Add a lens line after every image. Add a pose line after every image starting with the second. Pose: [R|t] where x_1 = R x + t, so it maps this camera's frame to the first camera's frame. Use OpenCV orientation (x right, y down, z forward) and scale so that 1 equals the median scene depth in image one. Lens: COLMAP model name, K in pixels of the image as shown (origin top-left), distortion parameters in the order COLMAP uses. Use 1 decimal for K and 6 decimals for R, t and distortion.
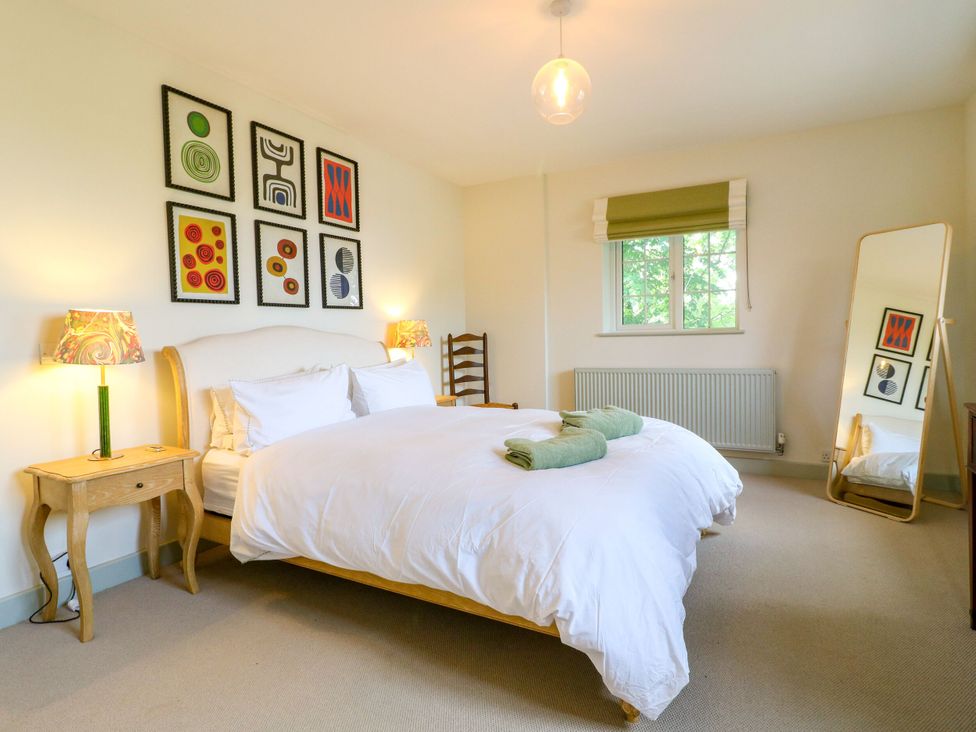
lens RADIAL K [[512.0, 0, 488.8], [0, 512.0, 361.4], [0, 0, 1]] dist [0.003377, -0.015193]
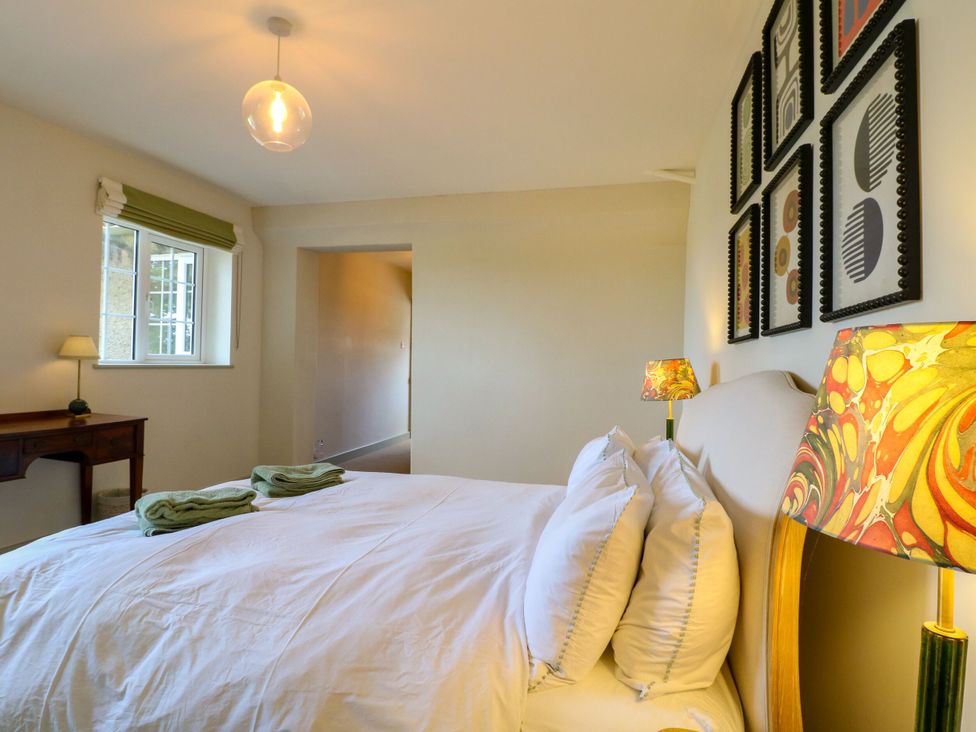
lens RADIAL K [[512.0, 0, 488.8], [0, 512.0, 361.4], [0, 0, 1]] dist [0.003377, -0.015193]
pose [[-0.967671, -0.003381, -0.252193, 0.003813], [-0.014542, 0.998995, 0.042402, -0.099107], [0.251796, 0.044699, -0.966747, 1.469663]]
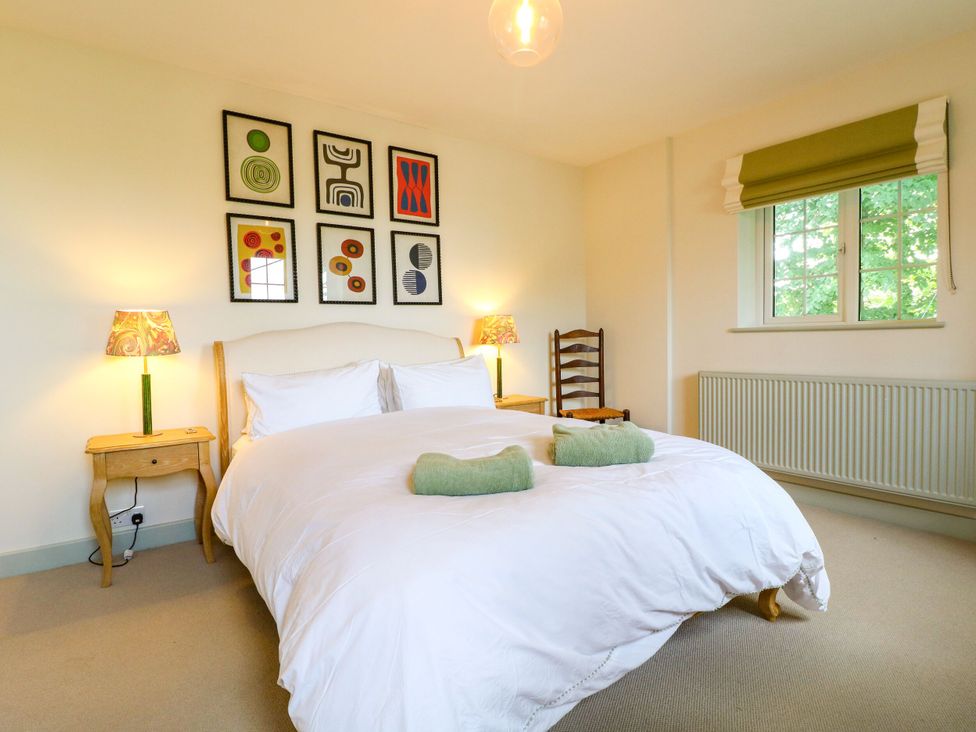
lens RADIAL K [[512.0, 0, 488.8], [0, 512.0, 361.4], [0, 0, 1]] dist [0.003377, -0.015193]
pose [[0.902841, 0.021634, -0.429430, 0.325793], [-0.019376, 0.999766, 0.009629, -0.005953], [0.429538, -0.000373, 0.903049, 0.189220]]
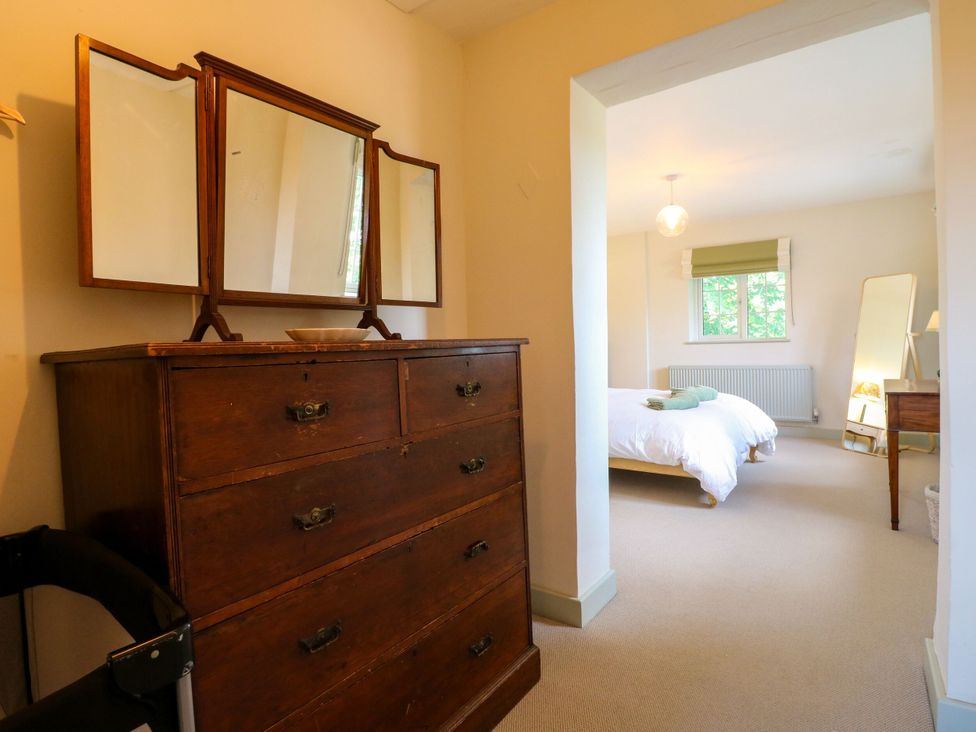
lens RADIAL K [[512.0, 0, 488.8], [0, 512.0, 361.4], [0, 0, 1]] dist [0.003377, -0.015193]
pose [[0.991276, -0.006374, -0.131650, -0.218226], [0.005363, 0.999953, -0.008037, 0.011994], [0.131695, 0.007261, 0.991264, -0.748767]]
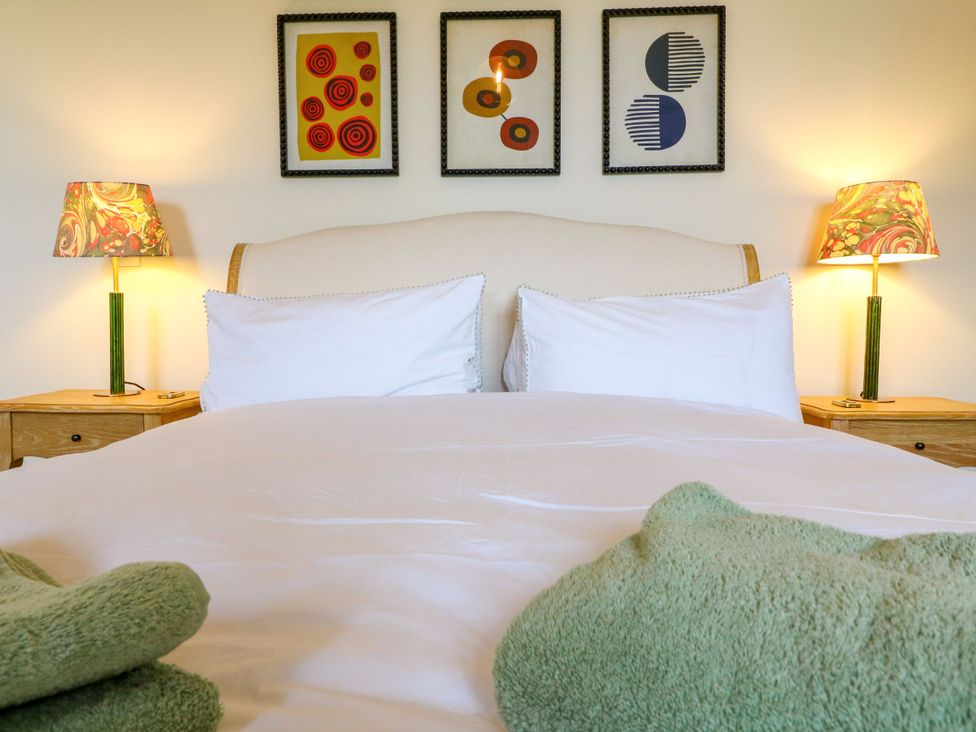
lens RADIAL K [[718.1, 0, 488.0], [0, 718.1, 366.0], [0, 0, 1]] dist [0.004787, 0.001662]
pose [[0.452741, 0.072550, -0.888686, 0.259827], [-0.052163, 0.997132, 0.054829, 0.046825], [0.890115, 0.021533, 0.455227, 0.699490]]
